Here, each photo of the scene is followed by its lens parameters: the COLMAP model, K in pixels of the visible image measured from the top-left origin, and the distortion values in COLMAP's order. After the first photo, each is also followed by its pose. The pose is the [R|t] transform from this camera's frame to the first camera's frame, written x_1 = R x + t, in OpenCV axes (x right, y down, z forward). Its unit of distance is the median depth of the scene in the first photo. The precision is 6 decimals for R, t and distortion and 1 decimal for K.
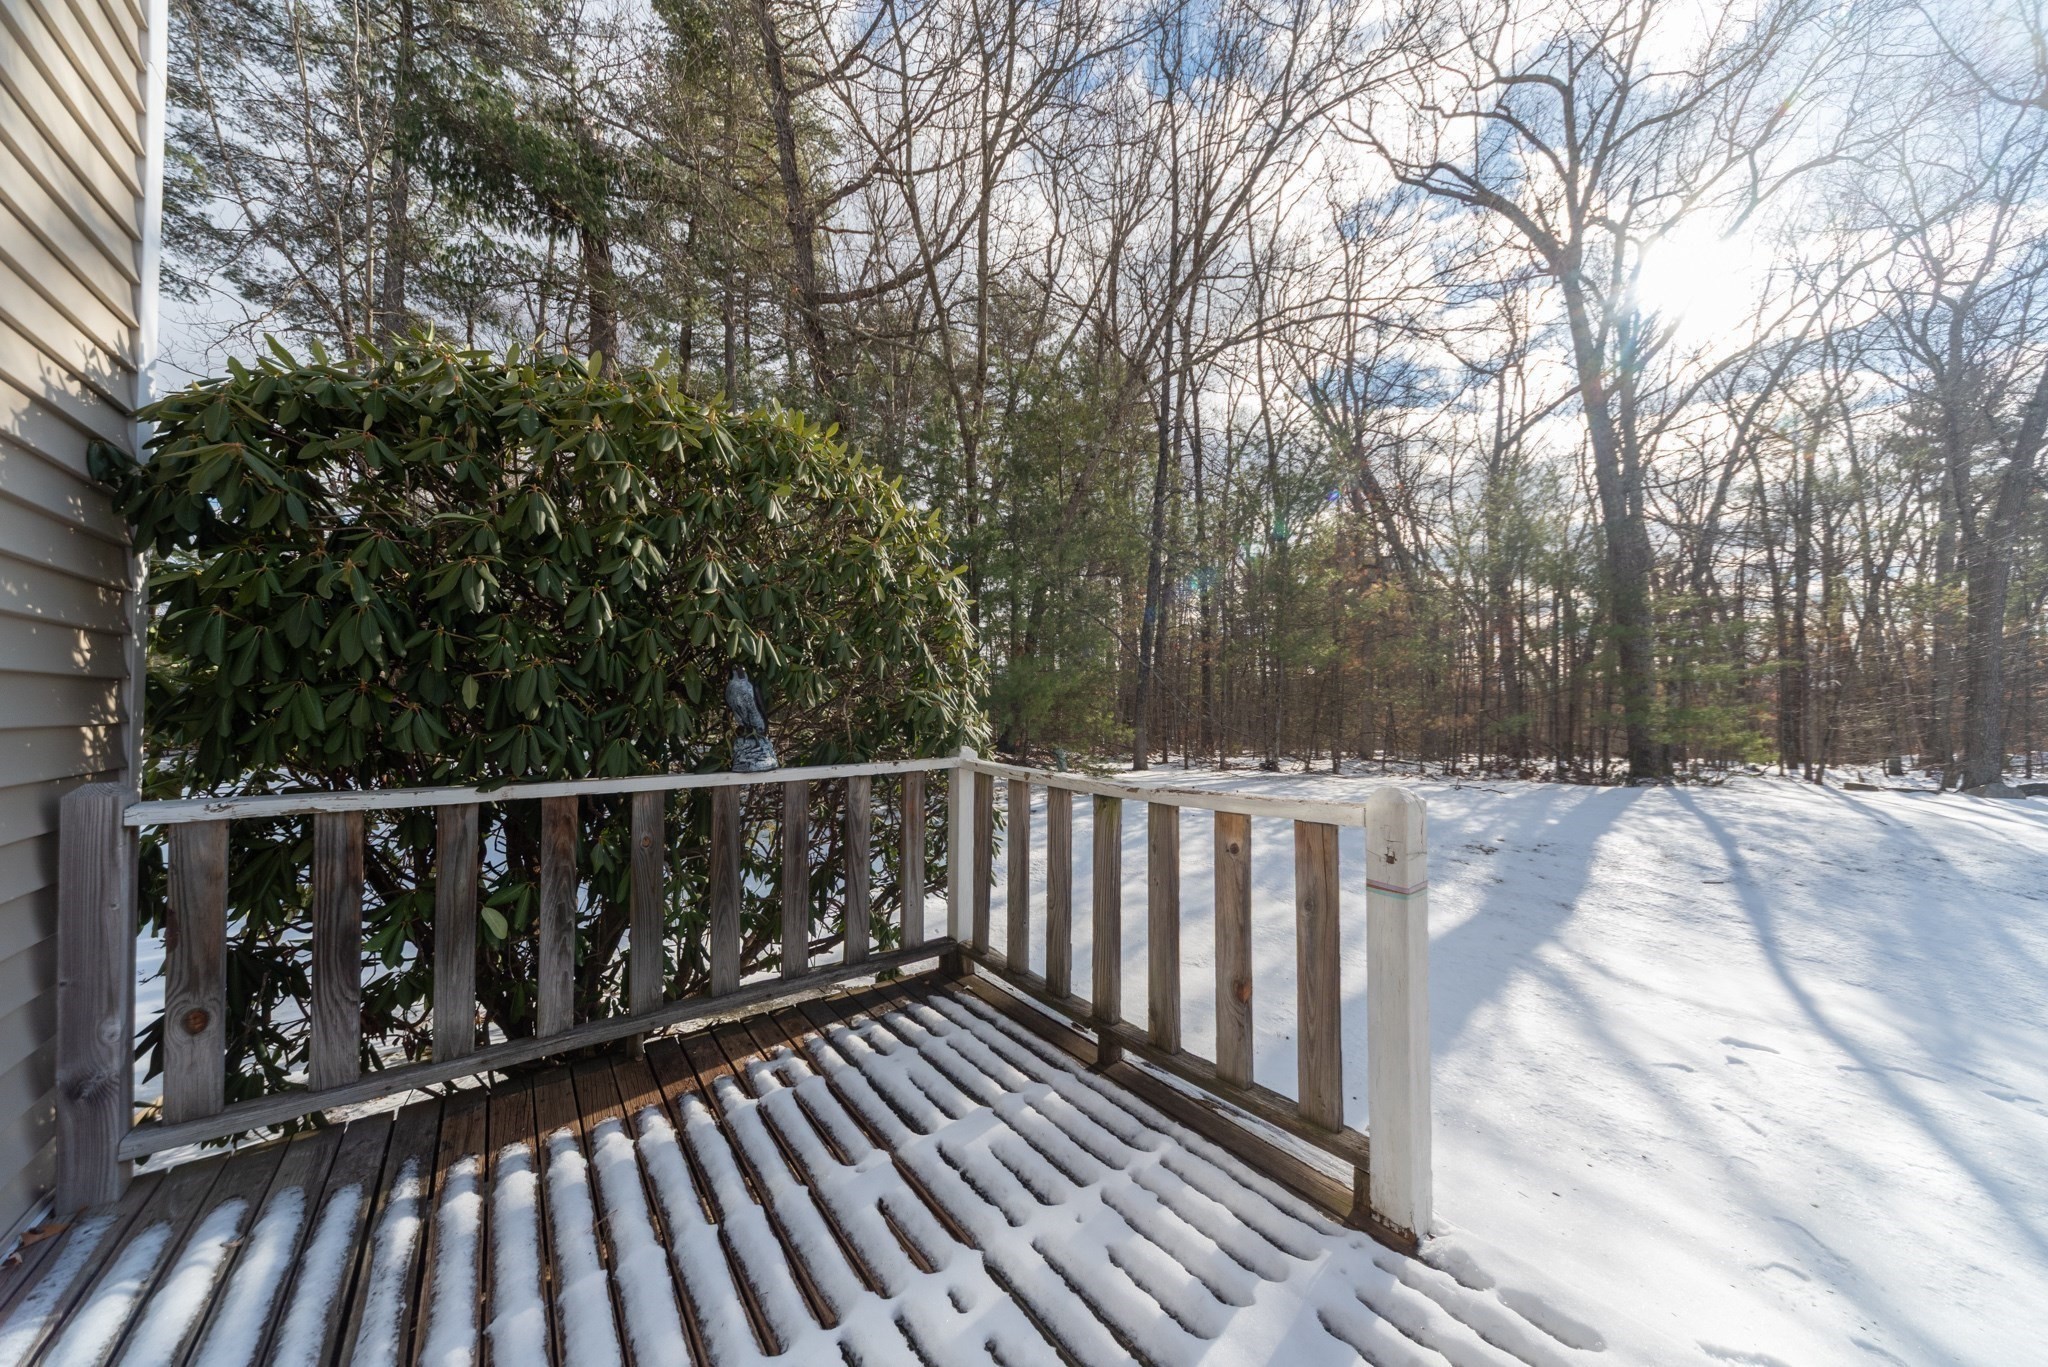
lens RADIAL K [[708.9, 0, 1024.0], [0, 708.9, 683.5], [0, 0, 1]] dist [0.000081, -0.000009]
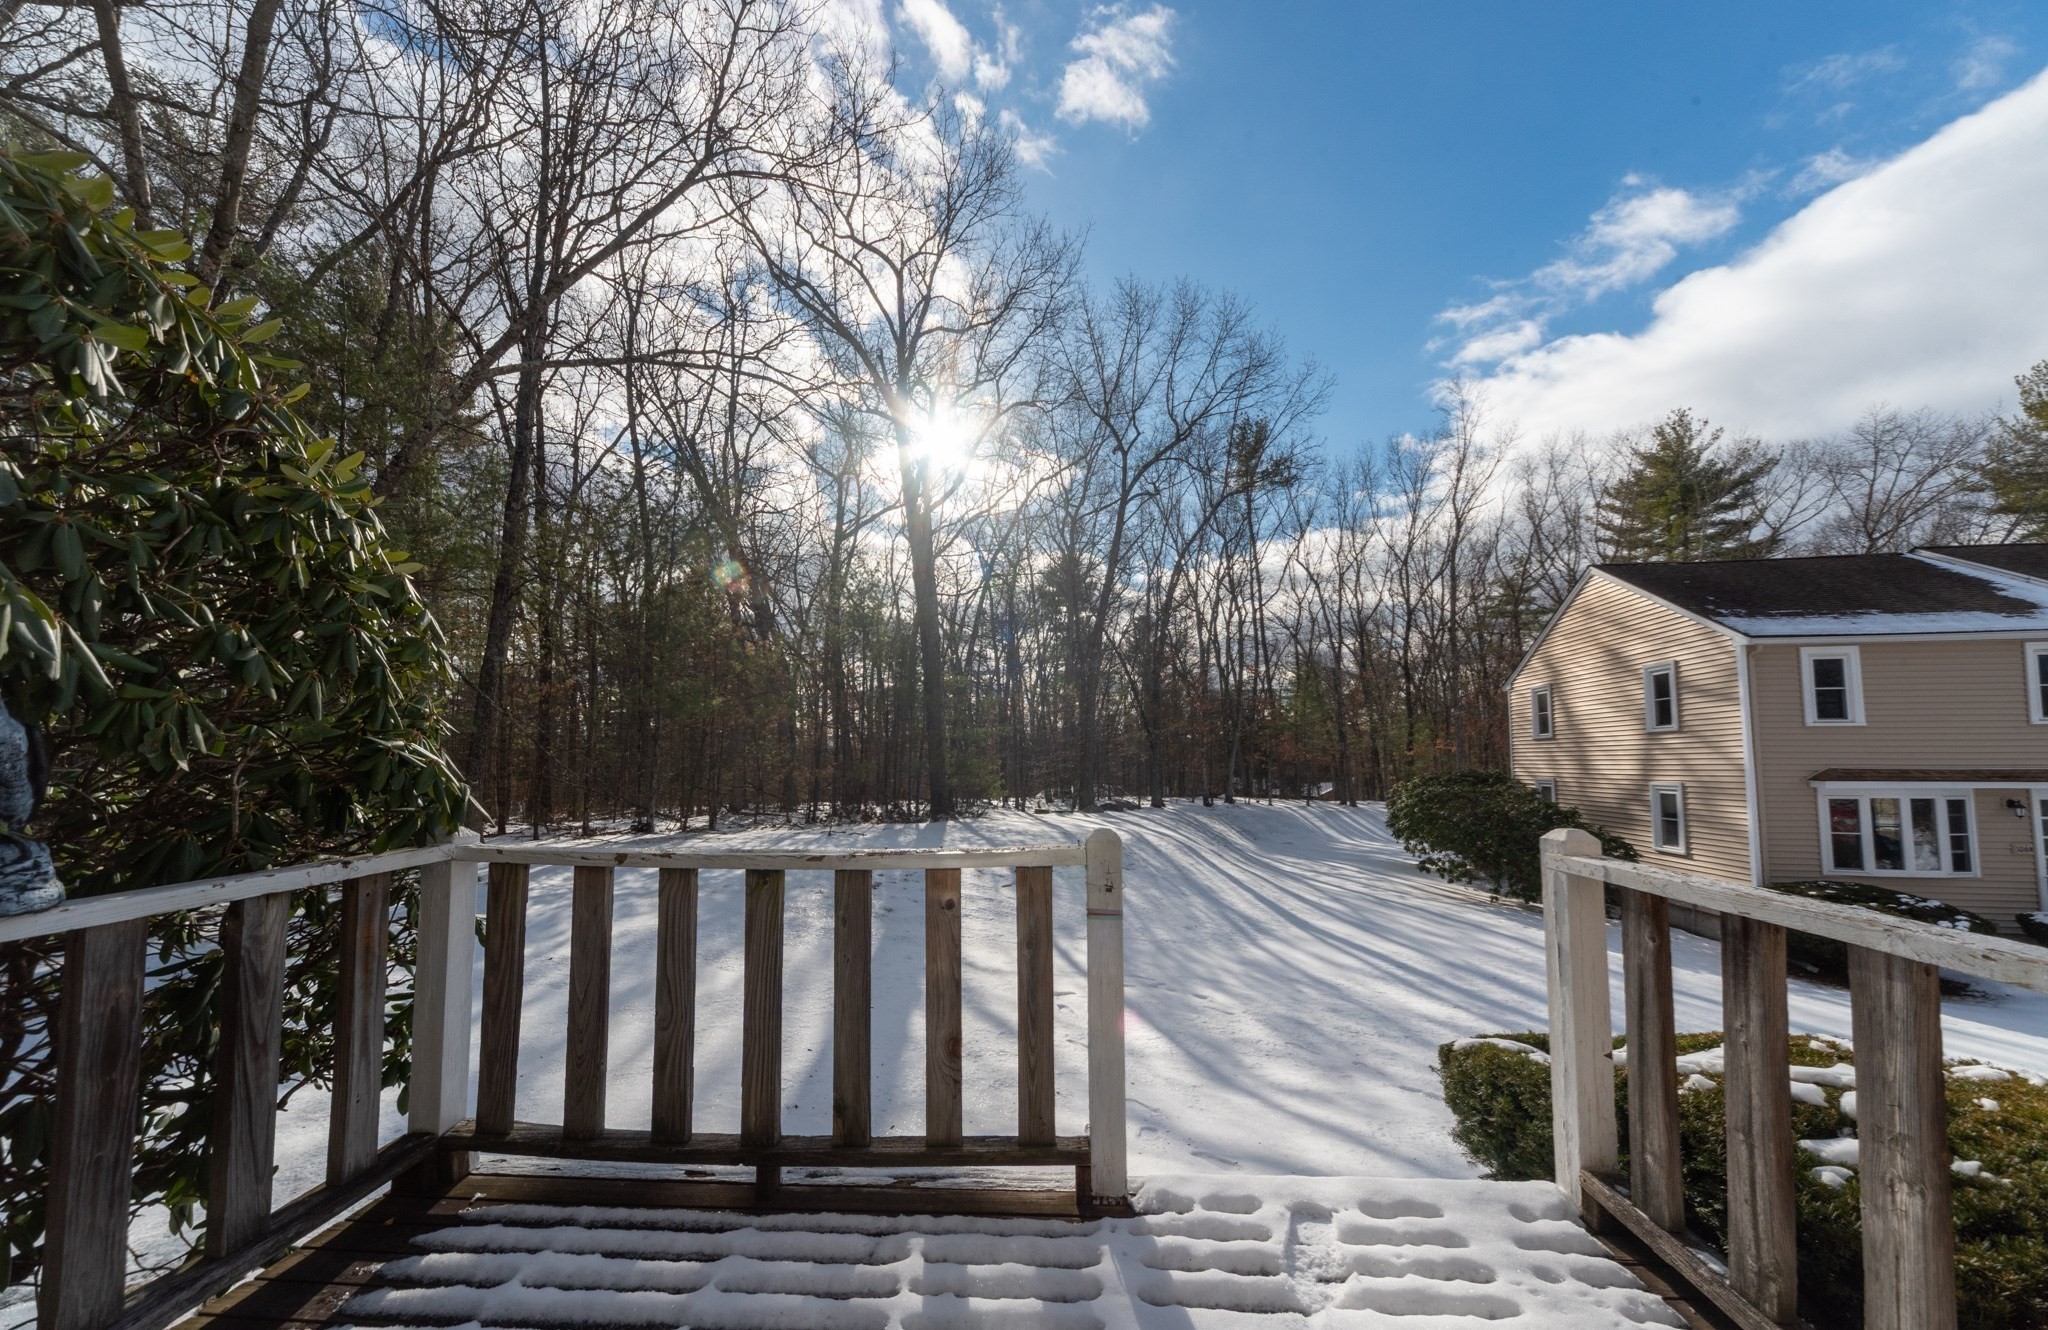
lens RADIAL K [[708.5, 0, 1023.4], [0, 708.5, 712.9], [0, 0, 1]] dist [0.001450, 0.000146]
pose [[0.636214, 0.046200, 0.770128, -0.309112], [-0.018003, 0.998823, -0.045047, 0.004194], [-0.771302, 0.014795, 0.636297, 0.204473]]
